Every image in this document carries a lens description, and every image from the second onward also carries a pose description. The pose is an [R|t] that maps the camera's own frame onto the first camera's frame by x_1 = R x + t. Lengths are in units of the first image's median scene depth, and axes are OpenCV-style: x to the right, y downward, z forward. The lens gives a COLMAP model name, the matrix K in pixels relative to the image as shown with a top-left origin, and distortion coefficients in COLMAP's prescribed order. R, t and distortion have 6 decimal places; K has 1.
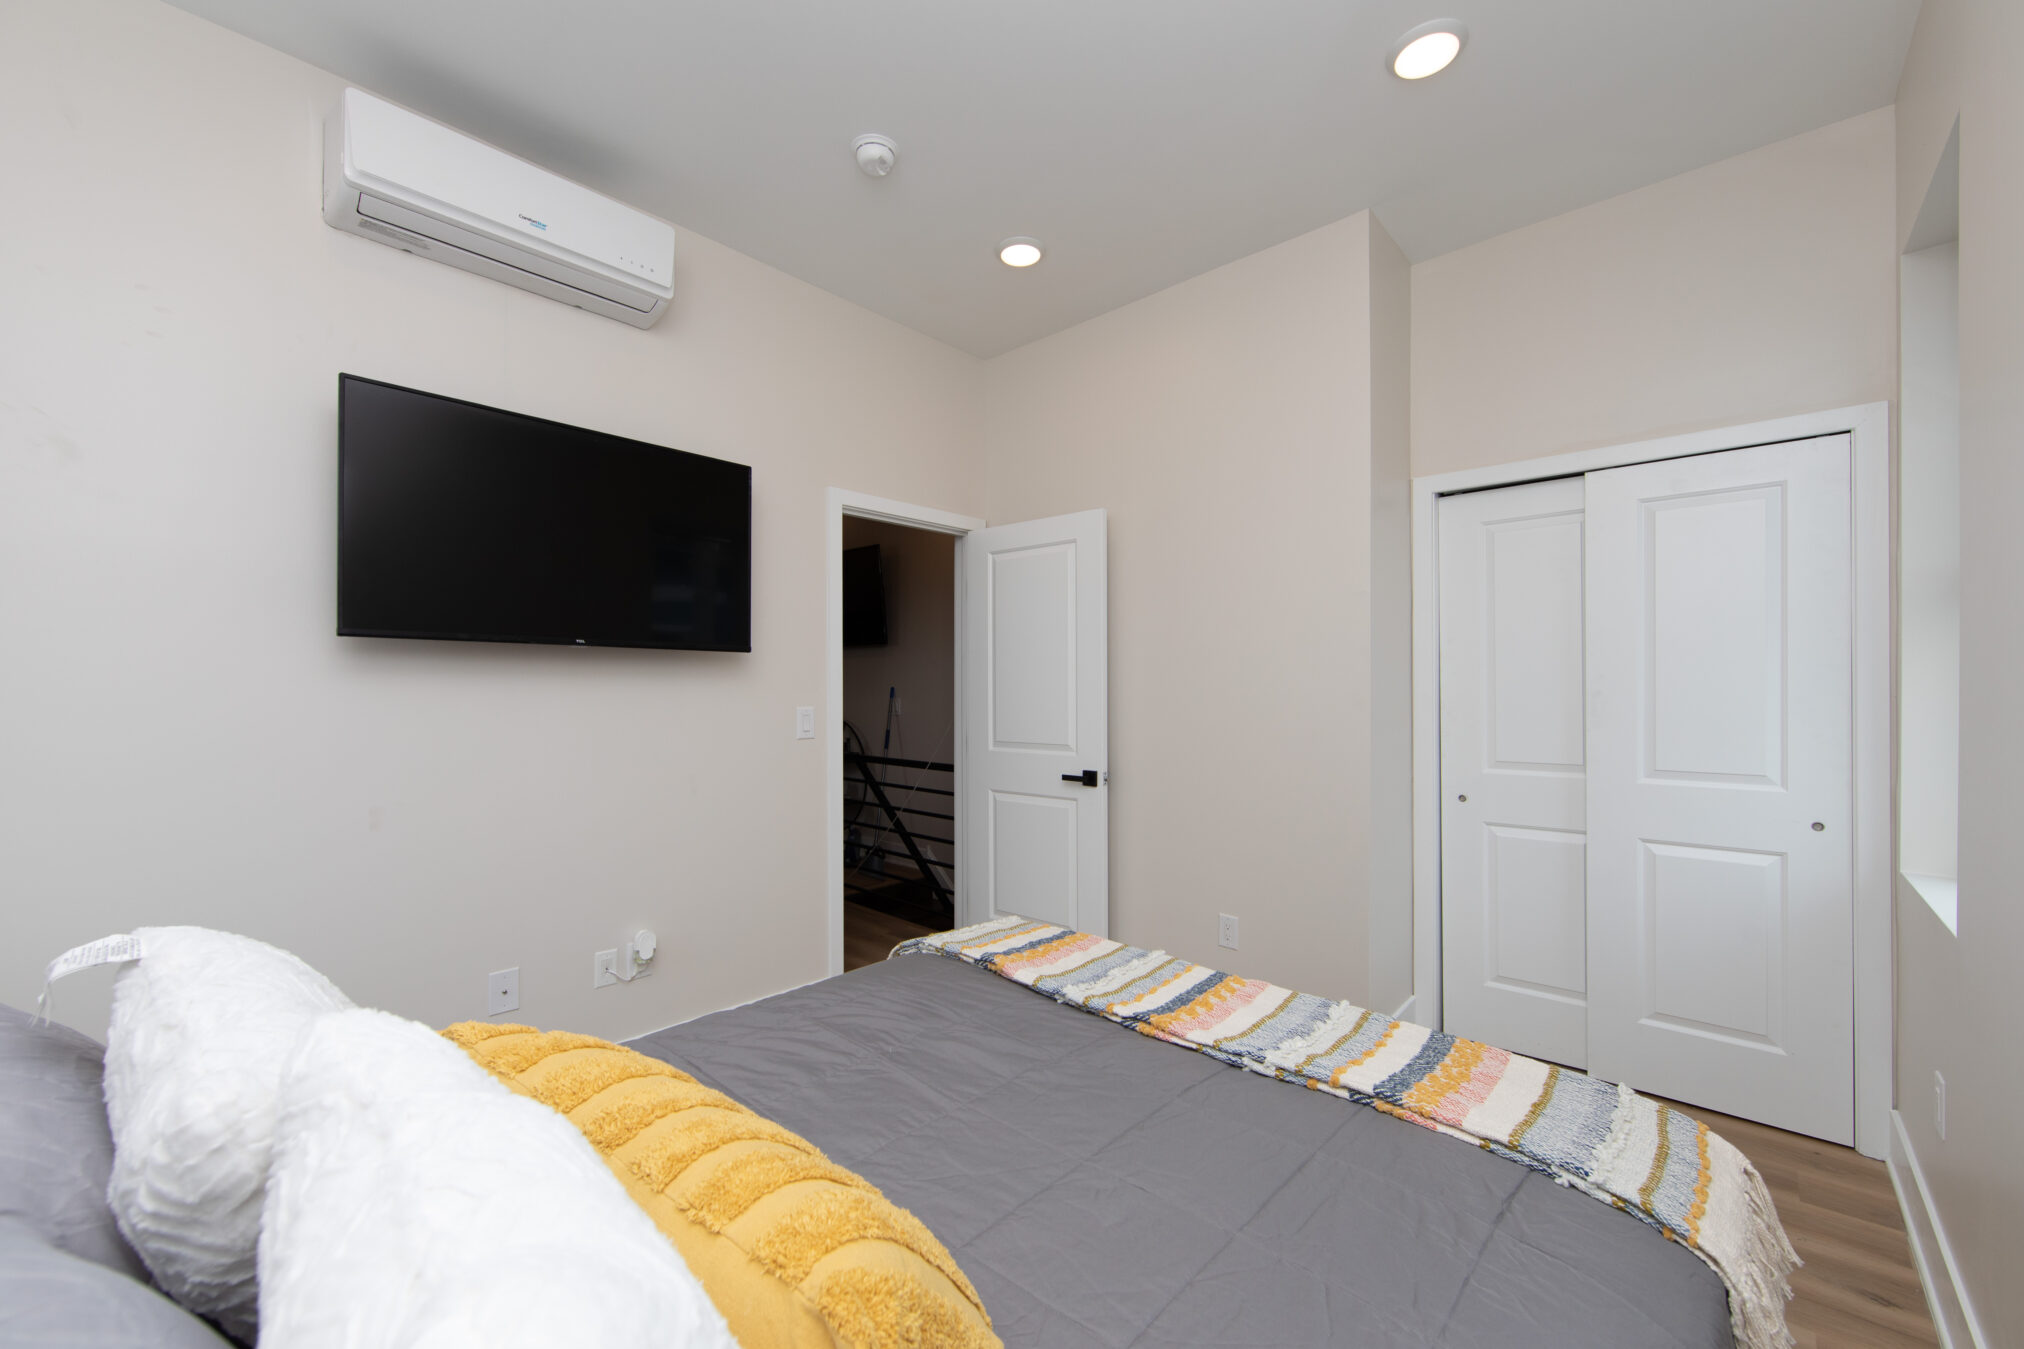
lens RADIAL K [[806.4, 0, 1002.5], [0, 806.4, 683.9], [0, 0, 1]] dist [0.000781, 0.000365]
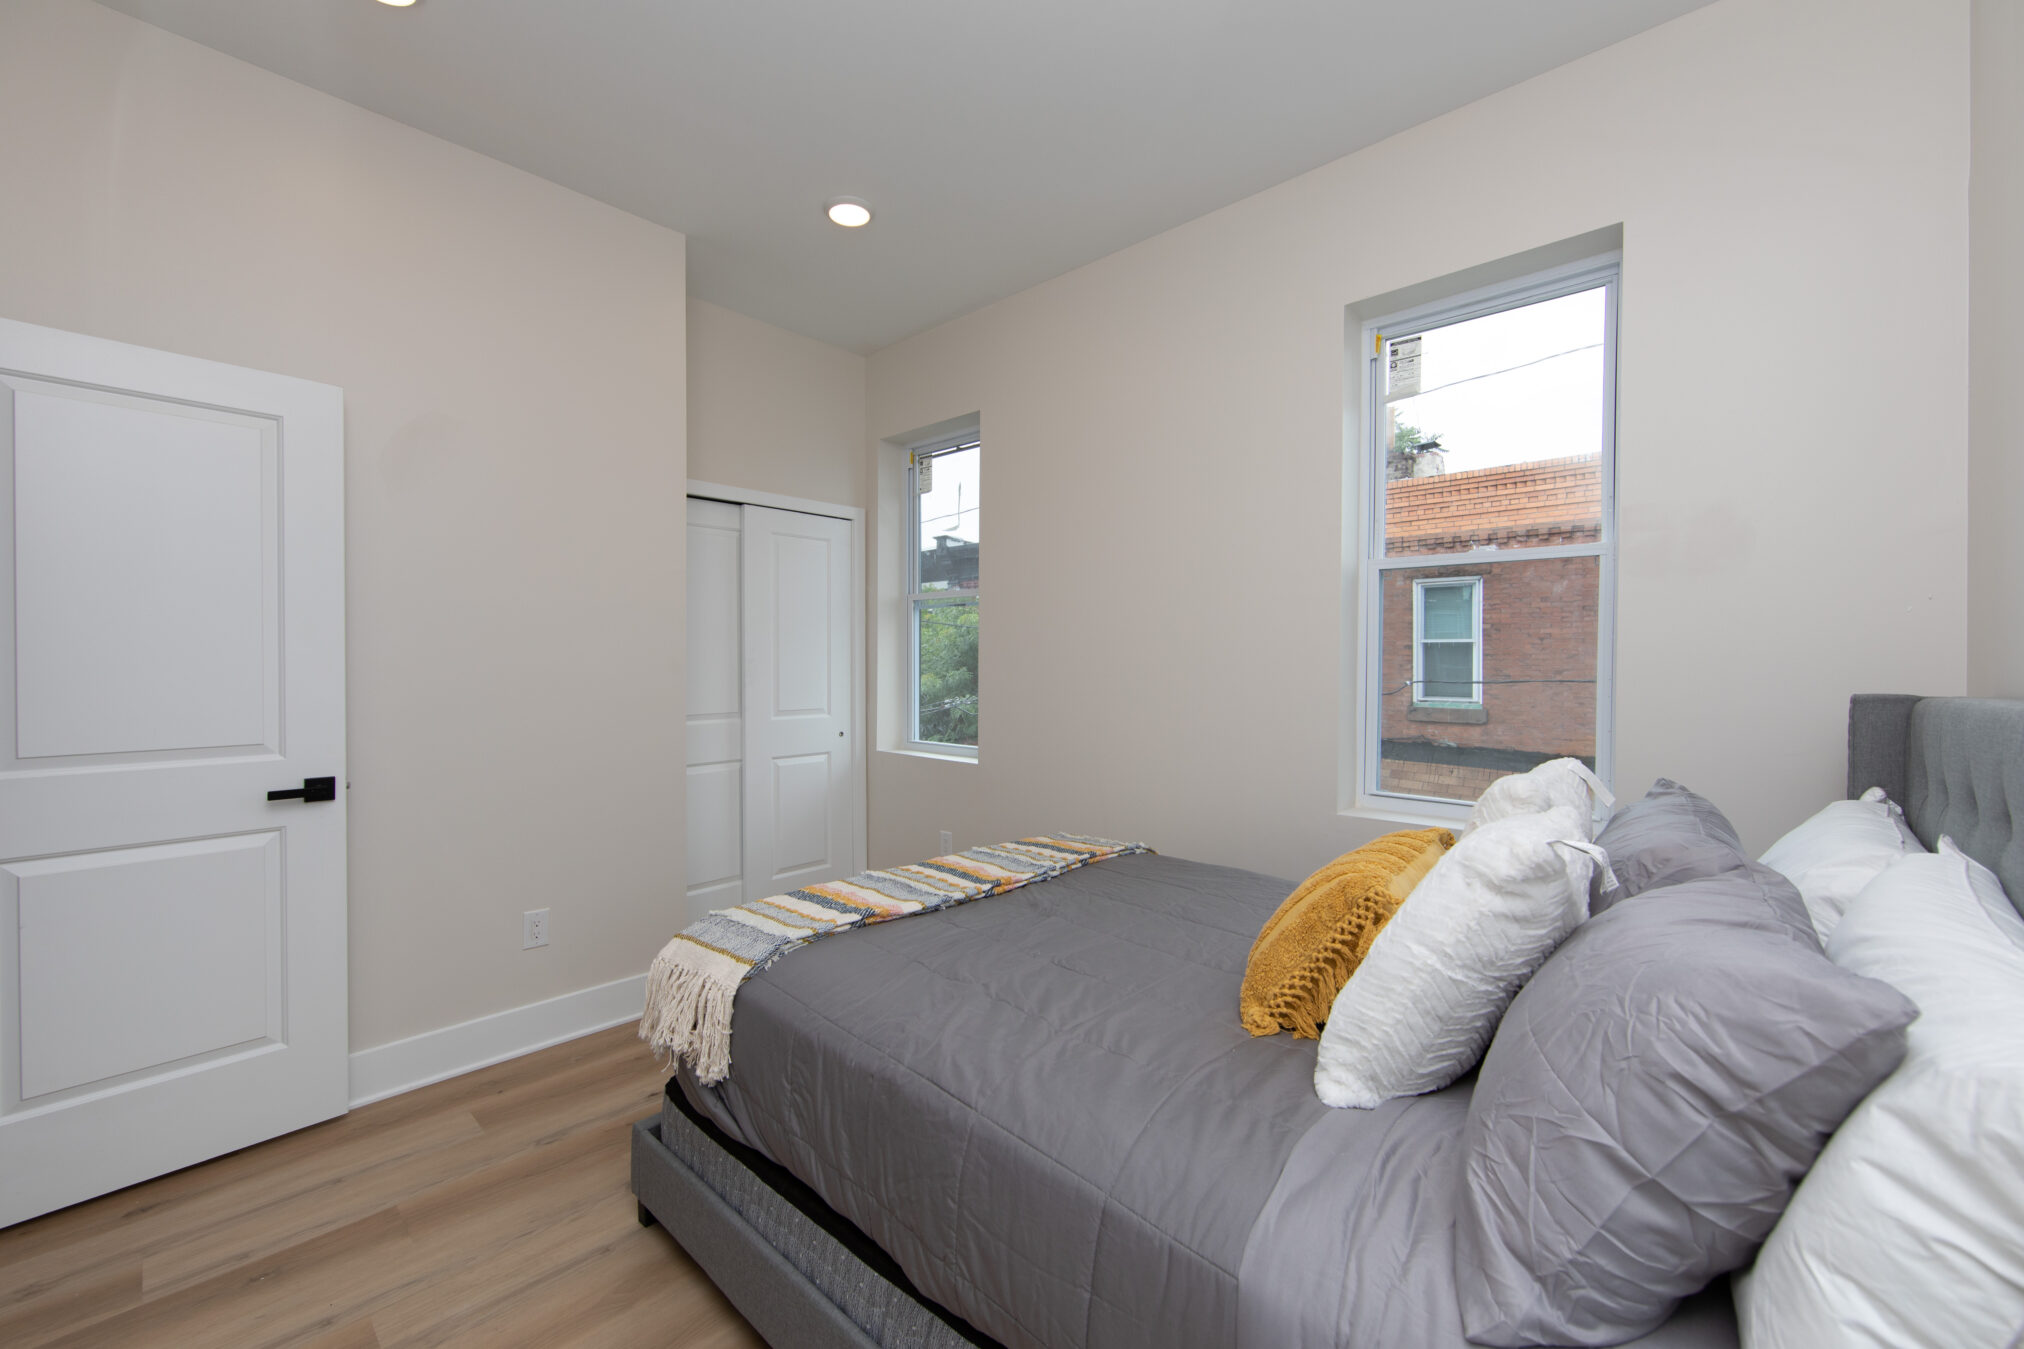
lens RADIAL K [[806.4, 0, 1004.4], [0, 806.4, 674.7], [0, 0, 1]] dist [0.000781, 0.000365]
pose [[0.006312, -0.016166, 0.999849, -0.787831], [-0.005628, 0.999853, 0.016201, 0.012120], [-0.999964, -0.005730, 0.006221, 0.615715]]
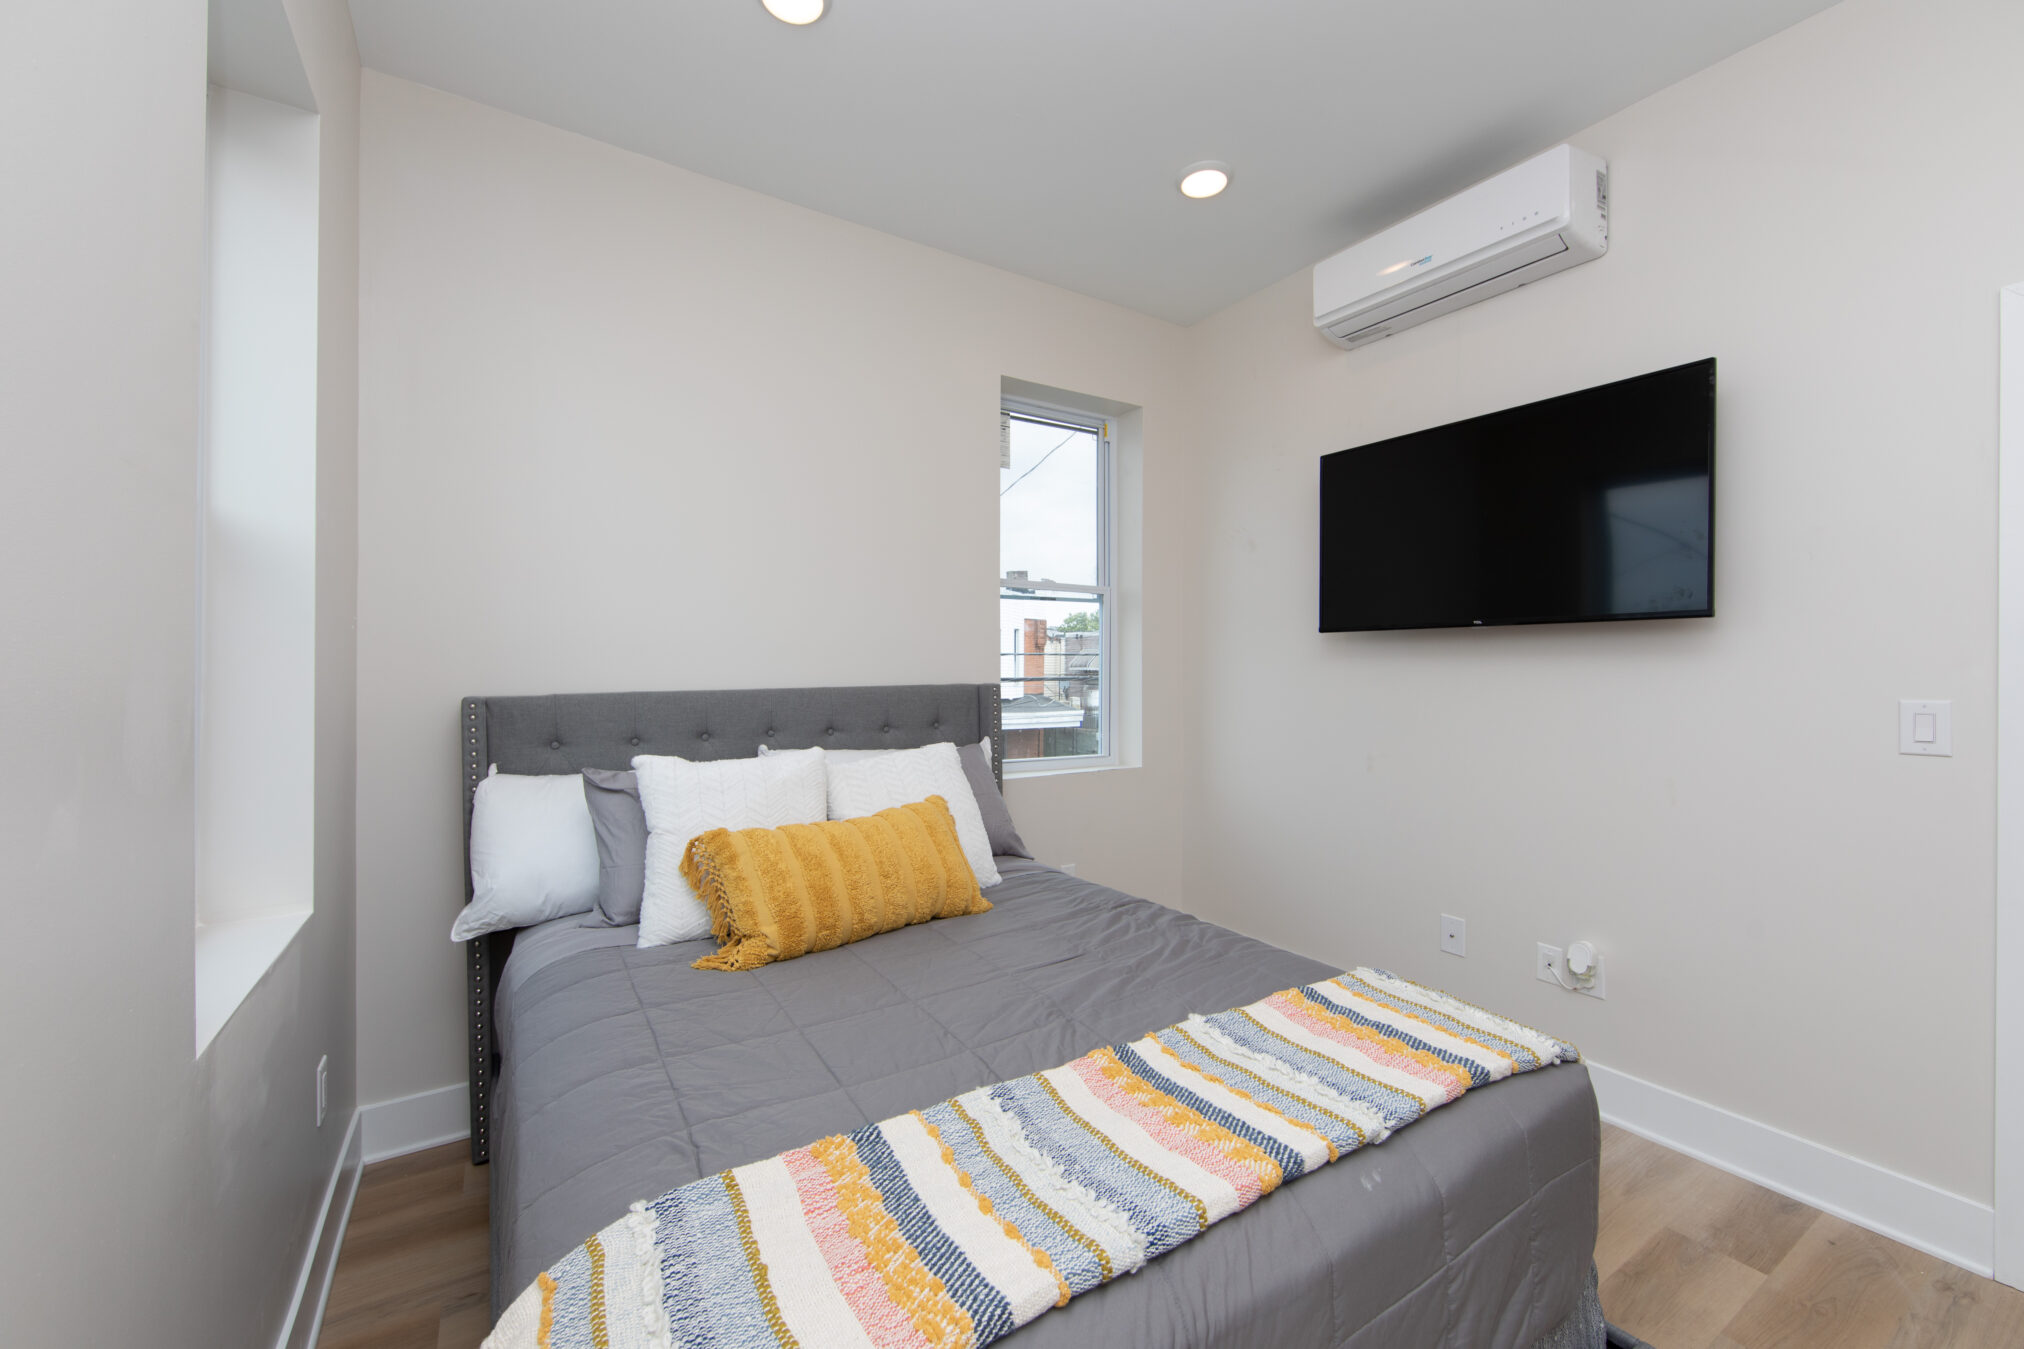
lens RADIAL K [[806.4, 0, 1014.4], [0, 806.4, 668.2], [0, 0, 1]] dist [0.000781, 0.000365]
pose [[-0.260398, -0.005418, -0.965486, 0.646835], [0.001082, 0.999982, -0.005904, 0.012087], [0.965501, -0.002582, -0.260388, 0.708463]]
